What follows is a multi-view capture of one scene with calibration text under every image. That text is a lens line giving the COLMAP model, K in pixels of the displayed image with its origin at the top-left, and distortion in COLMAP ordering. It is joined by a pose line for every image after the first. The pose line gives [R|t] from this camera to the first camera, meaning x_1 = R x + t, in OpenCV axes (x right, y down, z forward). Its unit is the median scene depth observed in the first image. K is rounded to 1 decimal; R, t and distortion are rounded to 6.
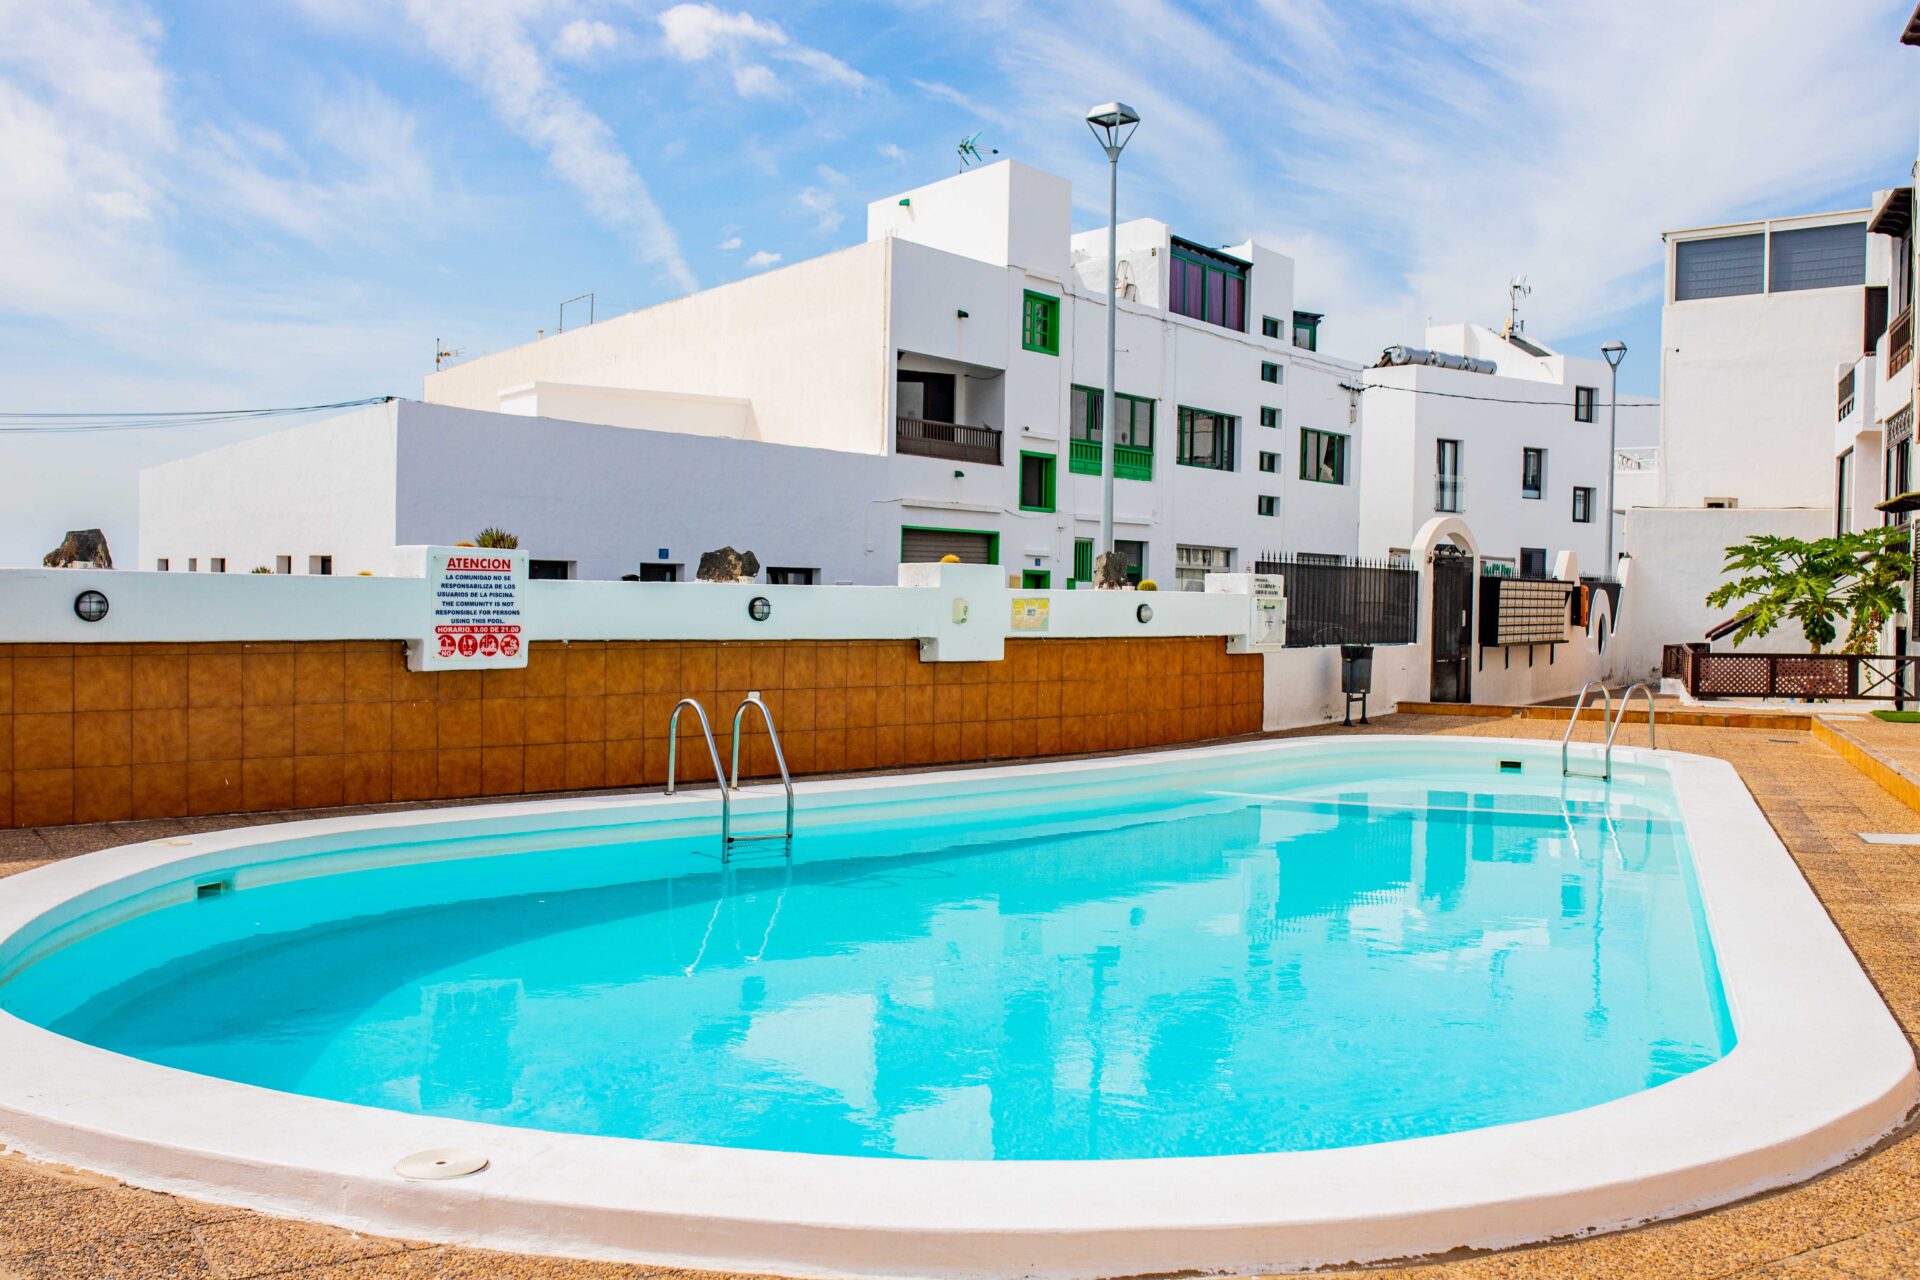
lens RADIAL K [[1892.3, 0, 923.4], [0, 1892.3, 637.3], [0, 0, 1]] dist [-0.062173, 0.090223]
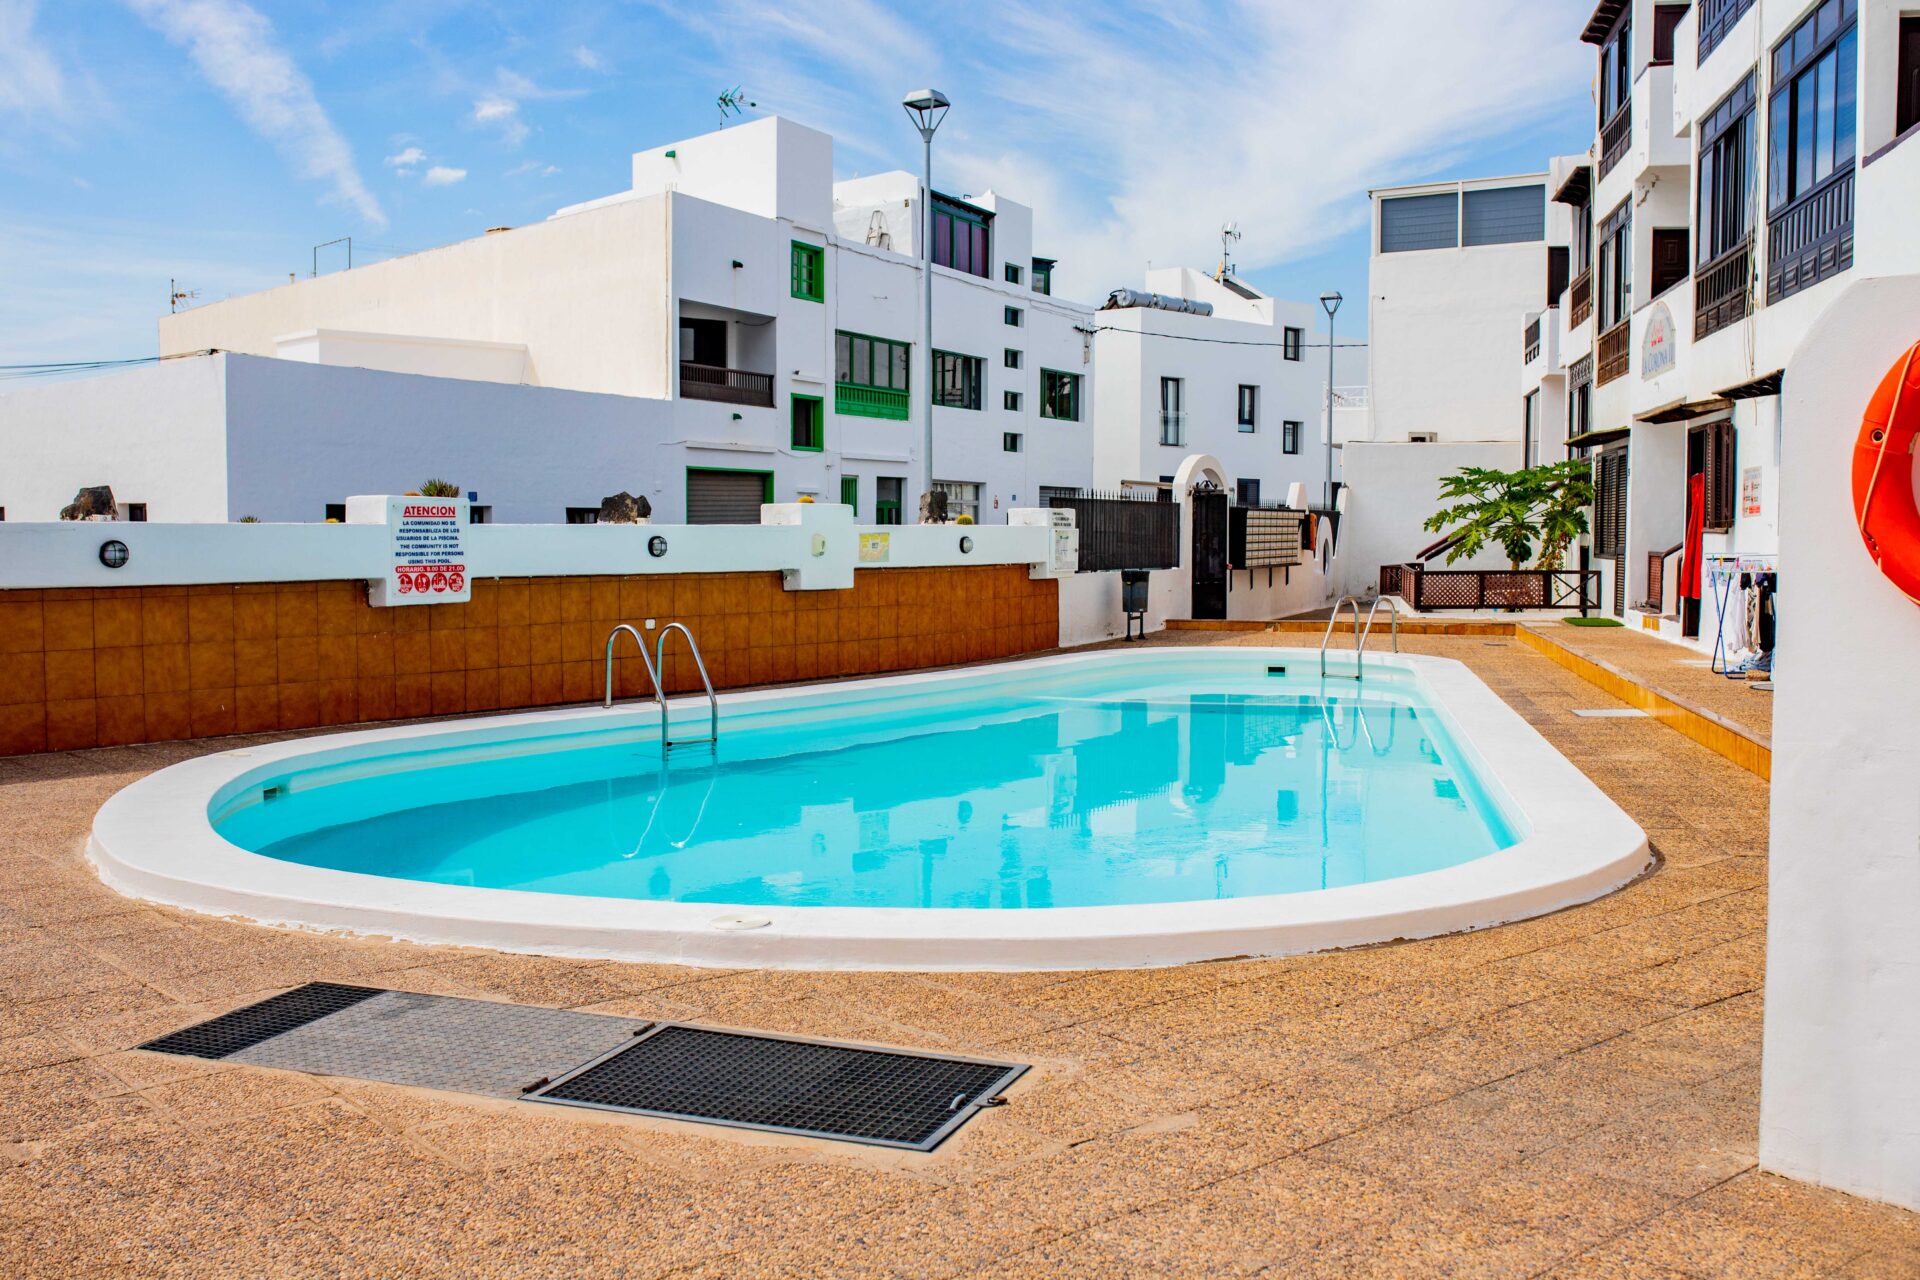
lens RADIAL K [[1892.3, 0, 923.4], [0, 1892.3, 637.3], [0, 0, 1]] dist [-0.062173, 0.090223]
pose [[0.987903, -0.024963, 0.153052, -0.063156], [0.019639, 0.999152, 0.036201, 0.000973], [-0.153826, -0.032757, 0.987555, -0.091088]]
